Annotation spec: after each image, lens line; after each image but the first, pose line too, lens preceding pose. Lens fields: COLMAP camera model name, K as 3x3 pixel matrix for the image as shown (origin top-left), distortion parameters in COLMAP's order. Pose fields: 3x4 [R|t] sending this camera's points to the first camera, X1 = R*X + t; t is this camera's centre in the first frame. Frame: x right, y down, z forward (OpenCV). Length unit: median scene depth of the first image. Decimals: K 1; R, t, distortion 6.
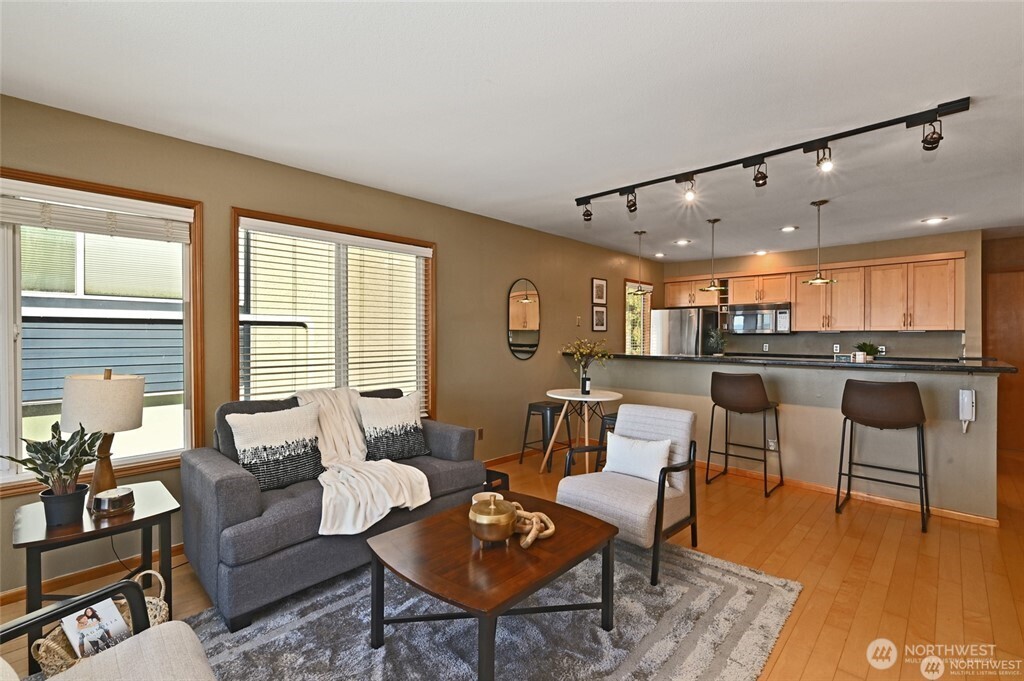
lens RADIAL K [[453.3, 0, 506.1], [0, 453.3, 332.2], [0, 0, 1]] dist [-0.000536, 0.000327]
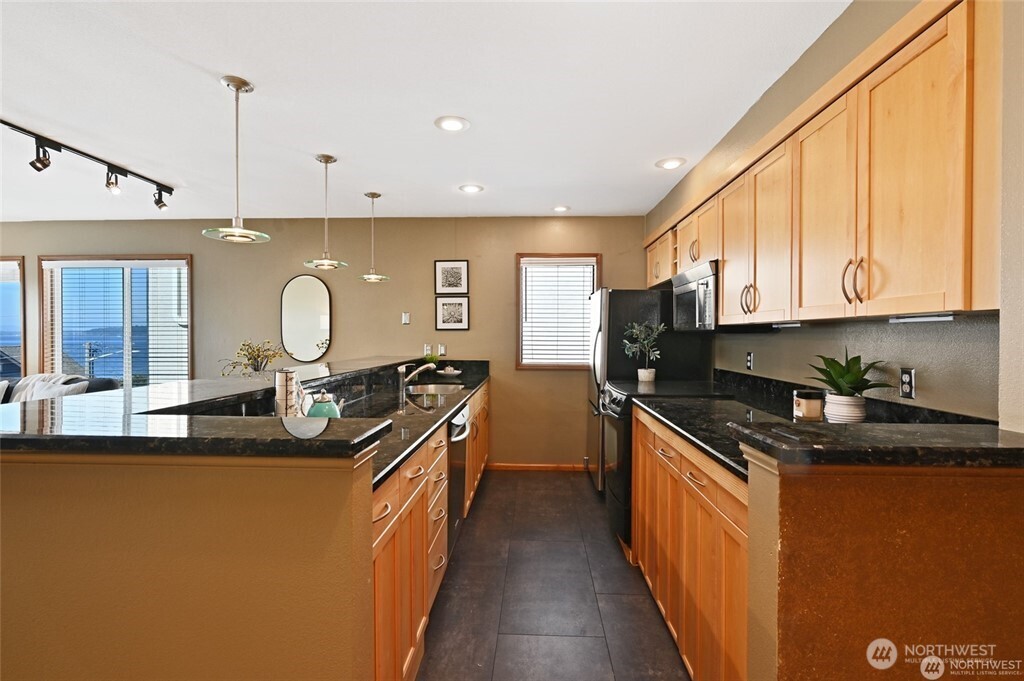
lens RADIAL K [[453.3, 0, 508.6], [0, 453.3, 340.3], [0, 0, 1]] dist [-0.000536, 0.000327]
pose [[0.637680, 0.007487, -0.770265, 1.041045], [-0.001120, 0.999961, 0.008793, 0.010427], [0.770301, -0.004744, 0.637663, 0.719504]]
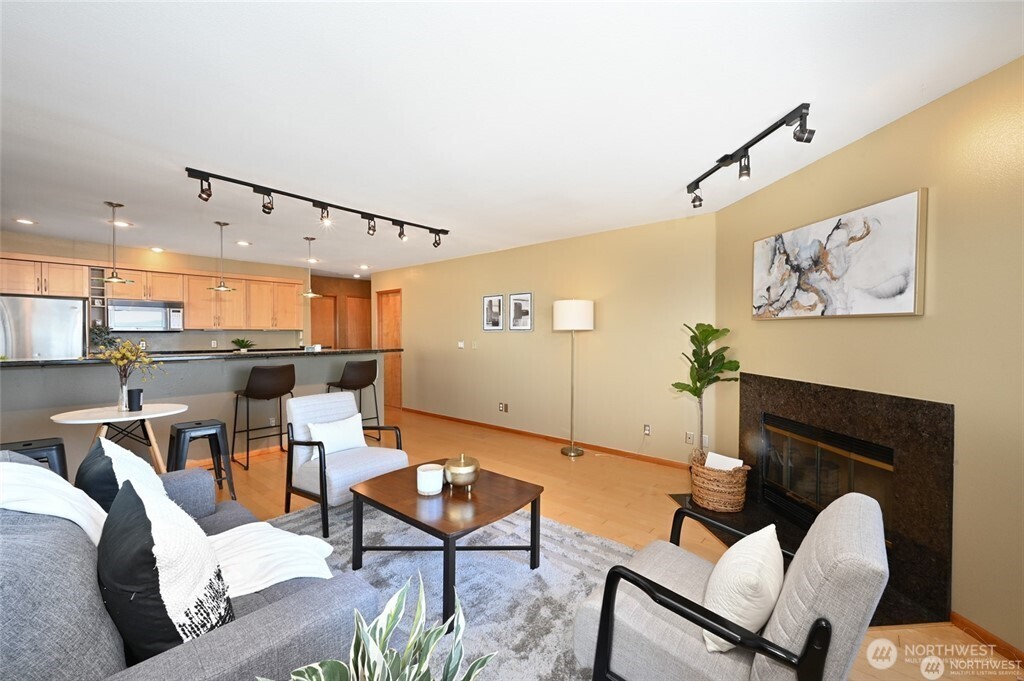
lens RADIAL K [[418.3, 0, 504.2], [0, 418.3, 343.4], [0, 0, 1]] dist [-0.001473, 0.000533]
pose [[-0.055359, -0.027090, 0.998099, -0.493306], [-0.009261, 0.999603, 0.026617, -0.001462], [-0.998424, -0.007770, -0.055588, 0.363608]]
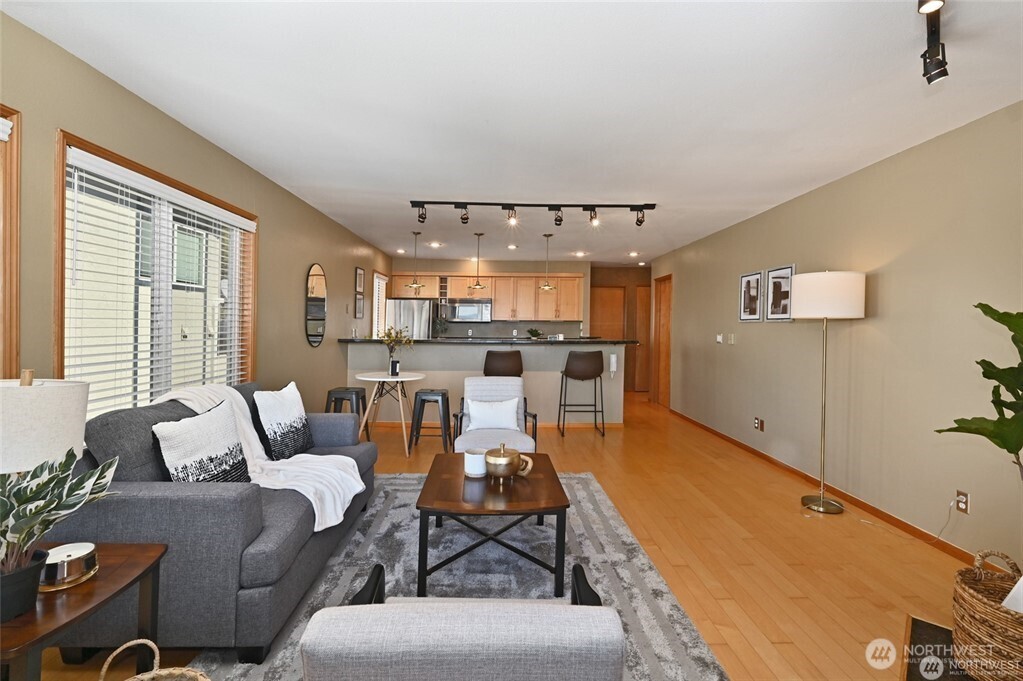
lens RADIAL K [[452.9, 0, 504.2], [0, 452.9, 327.5], [0, 0, 1]] dist [-0.000536, 0.000327]
pose [[0.703390, -0.001739, 0.710802, -0.371445], [-0.011024, 0.999850, 0.013355, 0.001728], [-0.710719, -0.017230, 0.703265, 0.030268]]
